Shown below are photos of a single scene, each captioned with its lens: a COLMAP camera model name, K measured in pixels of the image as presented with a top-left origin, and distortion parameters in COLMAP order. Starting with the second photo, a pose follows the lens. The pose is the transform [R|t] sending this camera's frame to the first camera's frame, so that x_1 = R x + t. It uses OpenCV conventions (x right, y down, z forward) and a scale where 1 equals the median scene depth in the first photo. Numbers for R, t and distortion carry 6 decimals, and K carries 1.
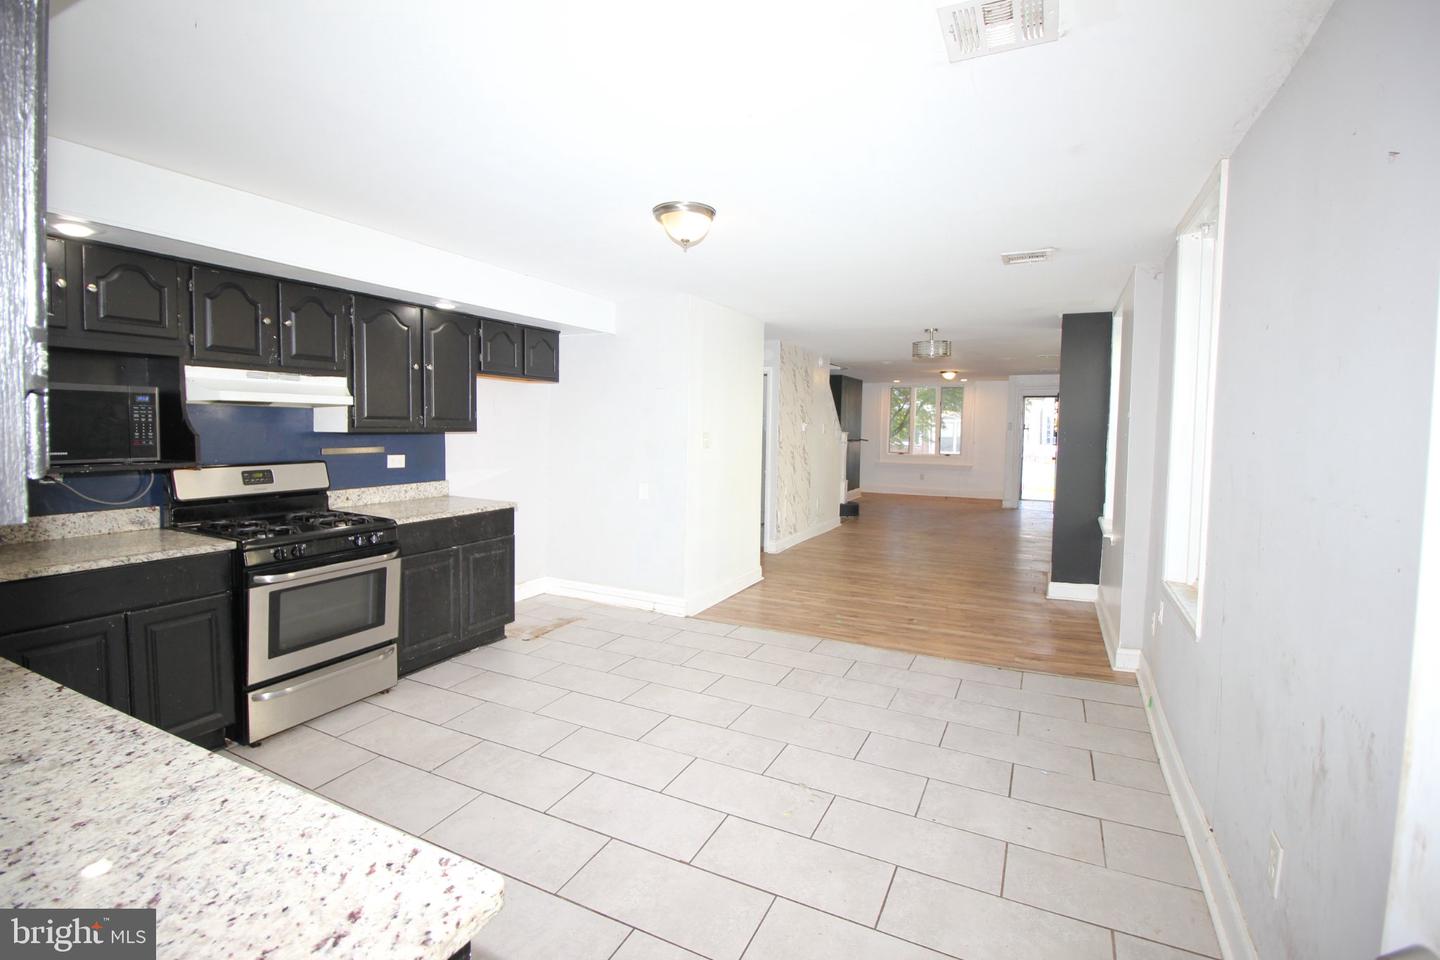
lens RADIAL K [[675.6, 0, 708.2], [0, 675.6, 469.2], [0, 0, 1]] dist [-0.006019, -0.002012]
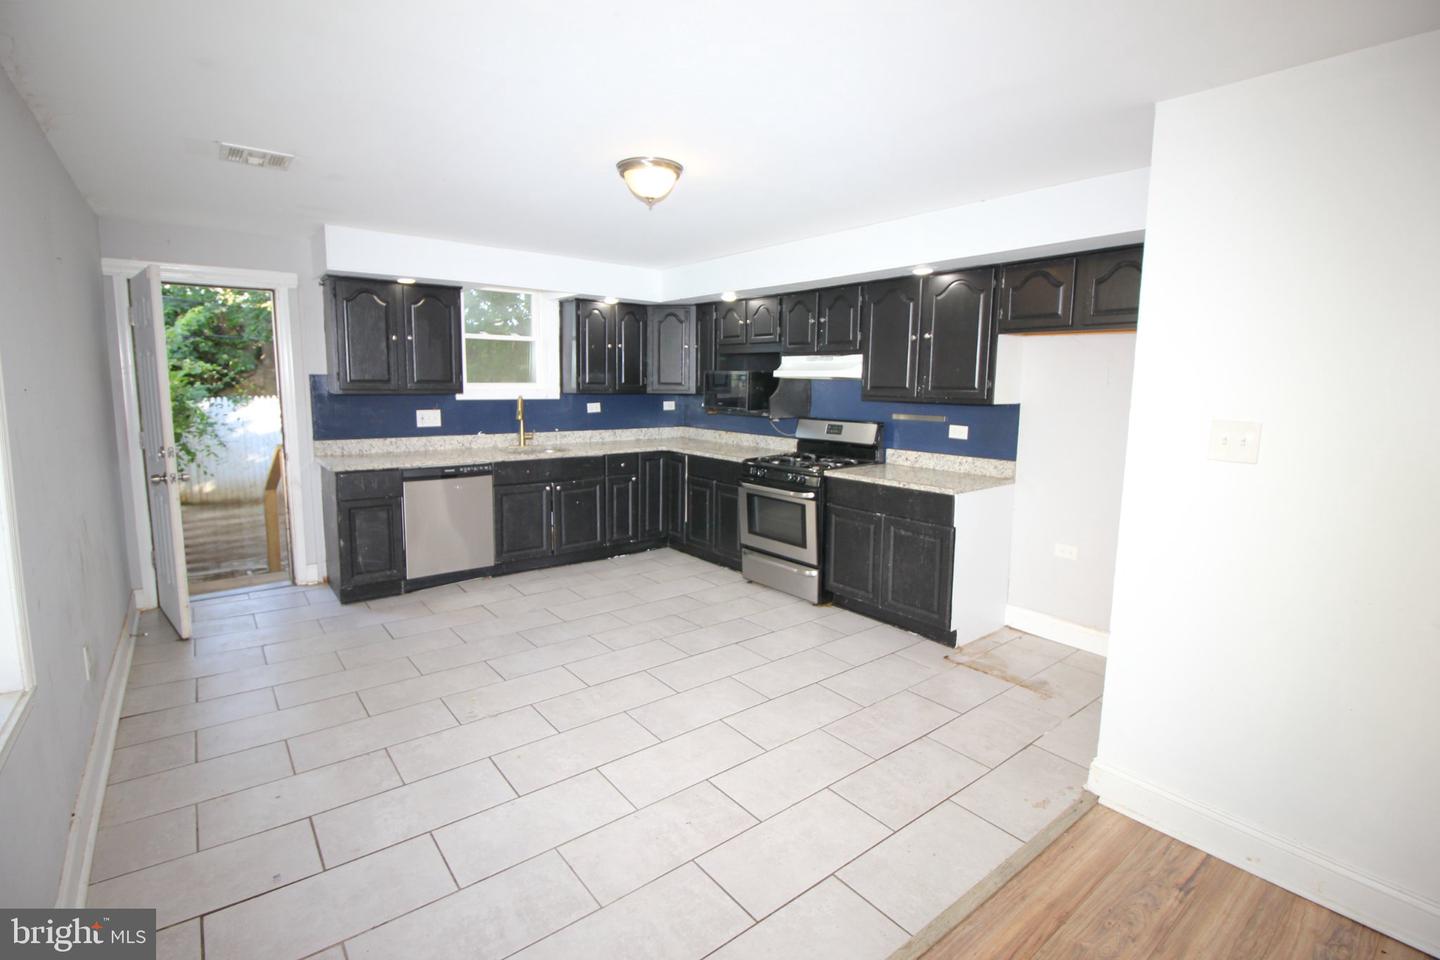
lens RADIAL K [[675.6, 0, 710.4], [0, 675.6, 475.3], [0, 0, 1]] dist [-0.006019, -0.002012]
pose [[-0.438324, 0.099964, -0.893241, 0.639643], [-0.079141, 0.985644, 0.149140, -0.073994], [0.895326, 0.136064, -0.424121, 1.193757]]
